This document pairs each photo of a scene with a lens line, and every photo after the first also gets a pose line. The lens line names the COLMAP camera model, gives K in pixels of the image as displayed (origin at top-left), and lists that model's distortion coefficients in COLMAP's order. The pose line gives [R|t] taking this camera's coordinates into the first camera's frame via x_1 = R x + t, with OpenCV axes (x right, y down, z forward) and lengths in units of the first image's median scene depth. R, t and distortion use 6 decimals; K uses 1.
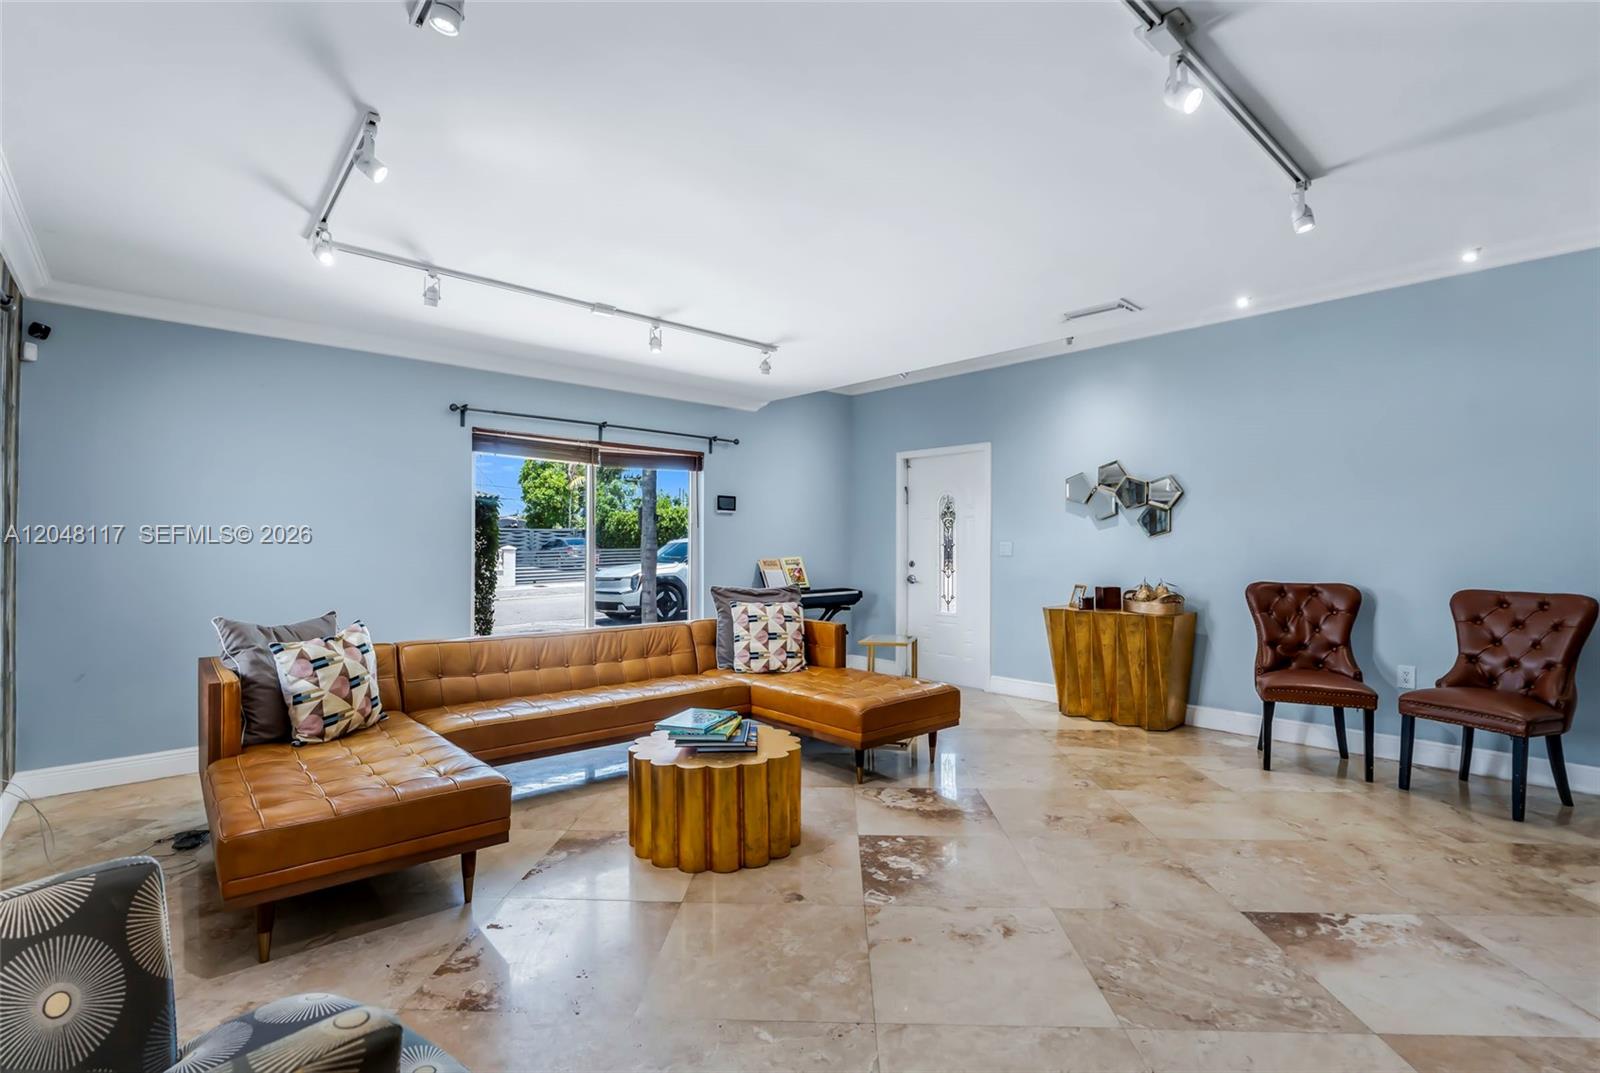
lens RADIAL K [[757.4, 0, 786.3], [0, 757.4, 562.1], [0, 0, 1]] dist [-0.017678, 0.004591]
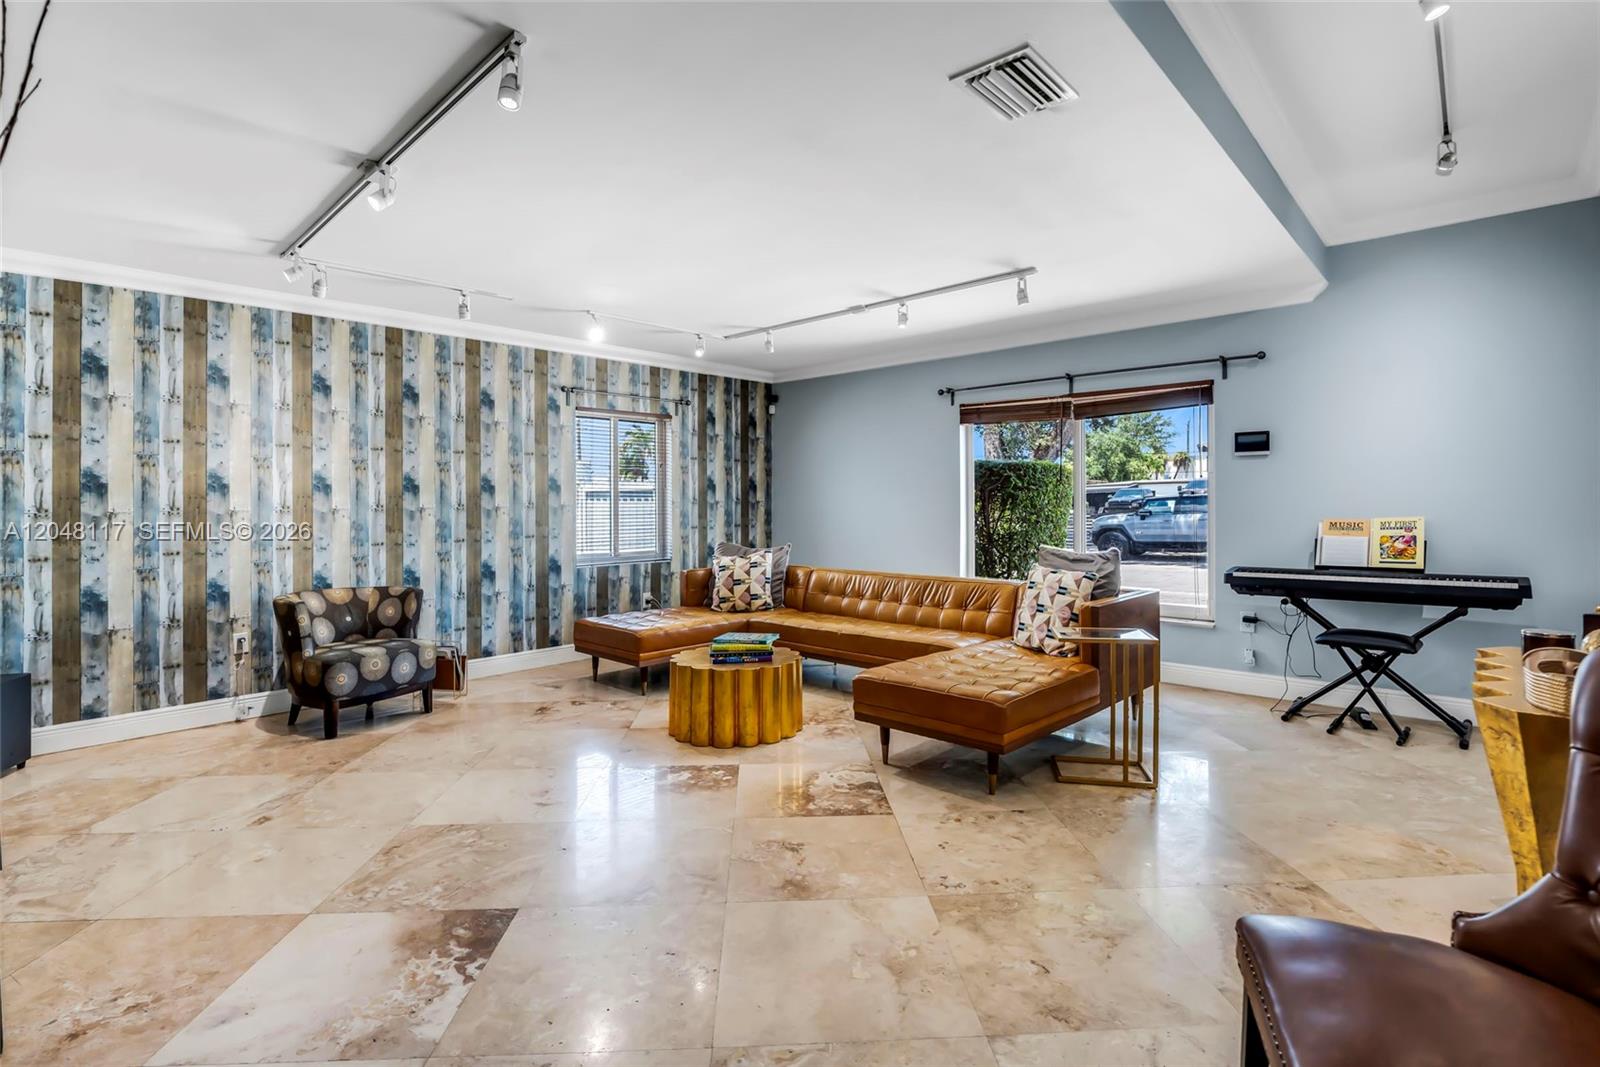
lens RADIAL K [[757.4, 0, 772.3], [0, 757.4, 501.0], [0, 0, 1]] dist [-0.017678, 0.004591]
pose [[0.068202, -0.011851, -0.997601, 0.951596], [-0.017118, 0.999768, -0.013047, -0.005715], [0.997525, 0.017967, 0.067983, 0.770315]]
